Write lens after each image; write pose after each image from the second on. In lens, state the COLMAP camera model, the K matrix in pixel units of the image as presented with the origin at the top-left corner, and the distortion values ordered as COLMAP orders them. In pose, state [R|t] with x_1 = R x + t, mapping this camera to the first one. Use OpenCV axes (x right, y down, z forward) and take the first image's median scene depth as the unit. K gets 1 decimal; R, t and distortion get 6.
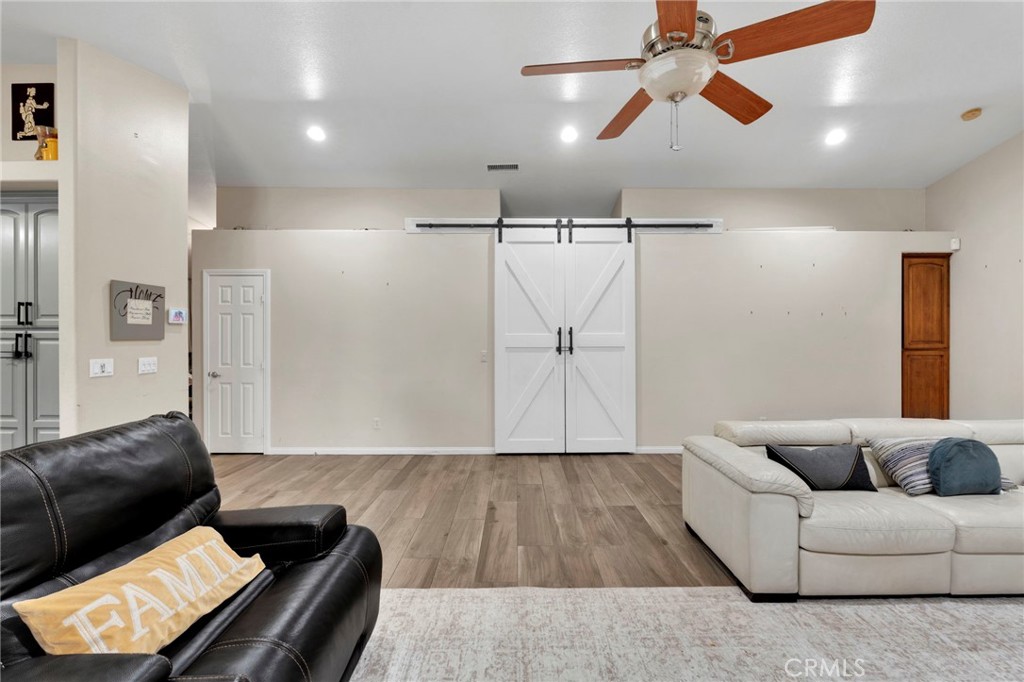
lens RADIAL K [[450.8, 0, 519.8], [0, 450.8, 336.8], [0, 0, 1]] dist [0.000371, 0.000394]
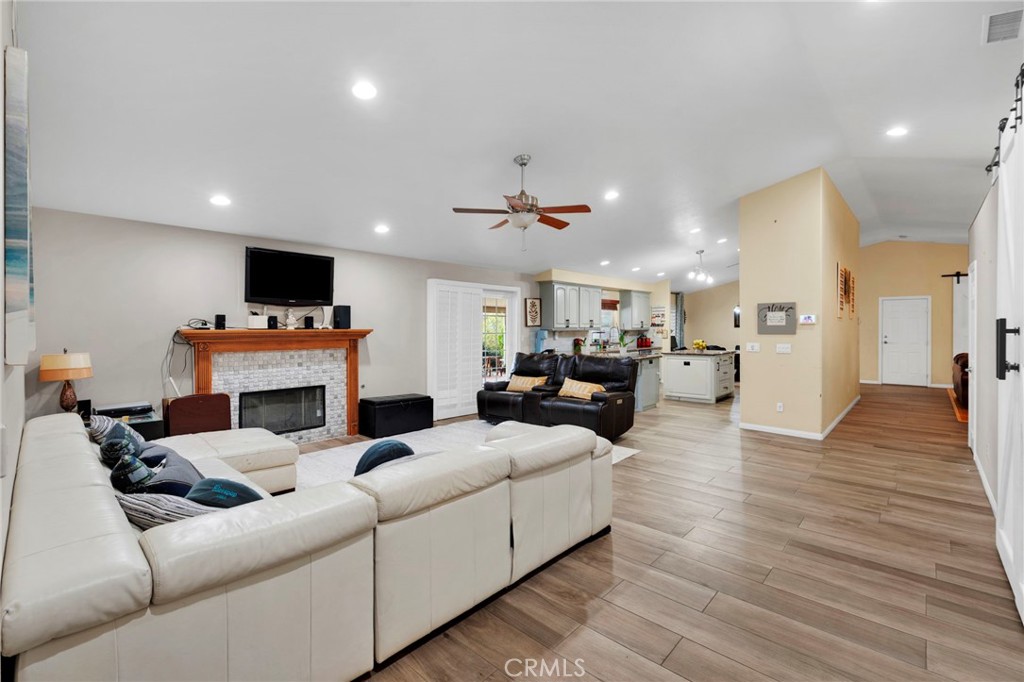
lens RADIAL K [[450.8, 0, 517.3], [0, 450.8, 335.2], [0, 0, 1]] dist [0.000371, 0.000394]
pose [[-0.688324, 0.013127, -0.725285, 1.152576], [0.000564, 0.999846, 0.017561, -0.020339], [0.725403, 0.011678, -0.688225, 1.454036]]
